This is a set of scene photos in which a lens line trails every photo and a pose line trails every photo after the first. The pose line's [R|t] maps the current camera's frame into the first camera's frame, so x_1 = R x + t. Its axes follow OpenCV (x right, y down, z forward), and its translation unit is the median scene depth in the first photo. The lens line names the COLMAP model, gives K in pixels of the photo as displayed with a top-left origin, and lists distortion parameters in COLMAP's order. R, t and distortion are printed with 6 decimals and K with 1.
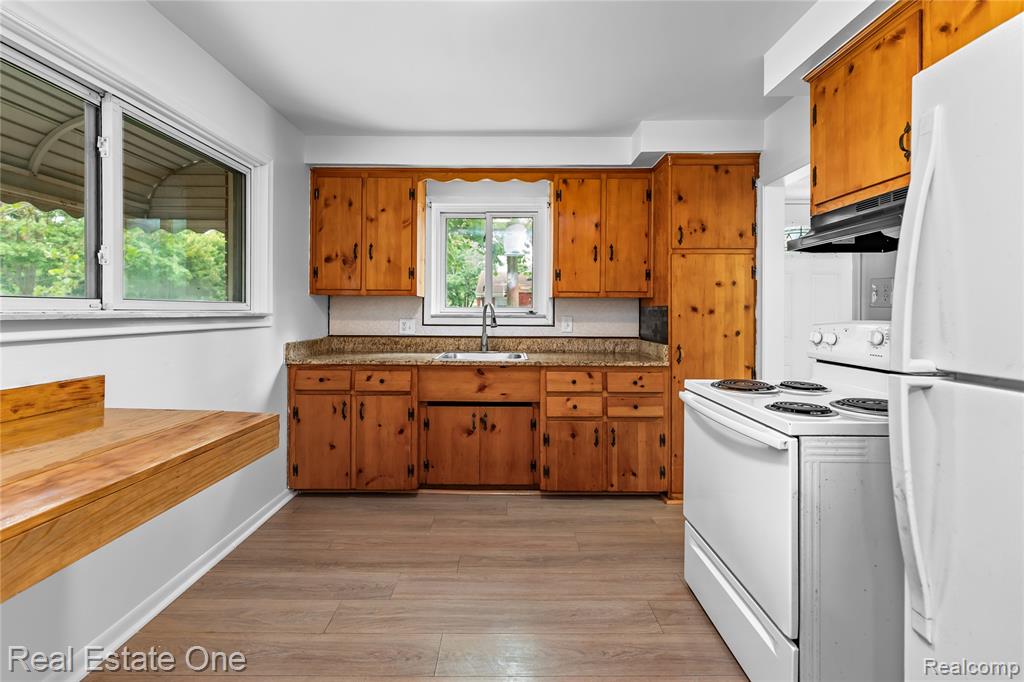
lens RADIAL K [[437.8, 0, 506.5], [0, 437.8, 323.4], [0, 0, 1]] dist [0.001169, 0.000373]
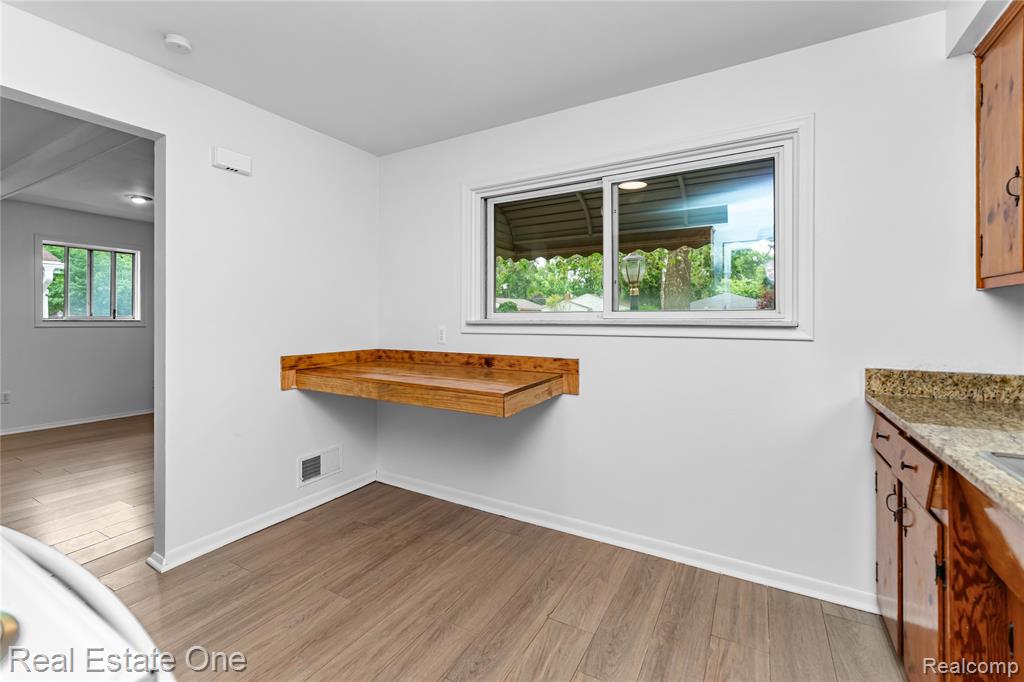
lens RADIAL K [[437.8, 0, 506.5], [0, 437.8, 323.4], [0, 0, 1]] dist [0.001169, 0.000373]
pose [[-0.494140, 0.007587, -0.869349, 0.516108], [-0.026402, 0.999370, 0.023729, -0.037765], [0.868981, 0.034678, -0.493628, 1.289942]]
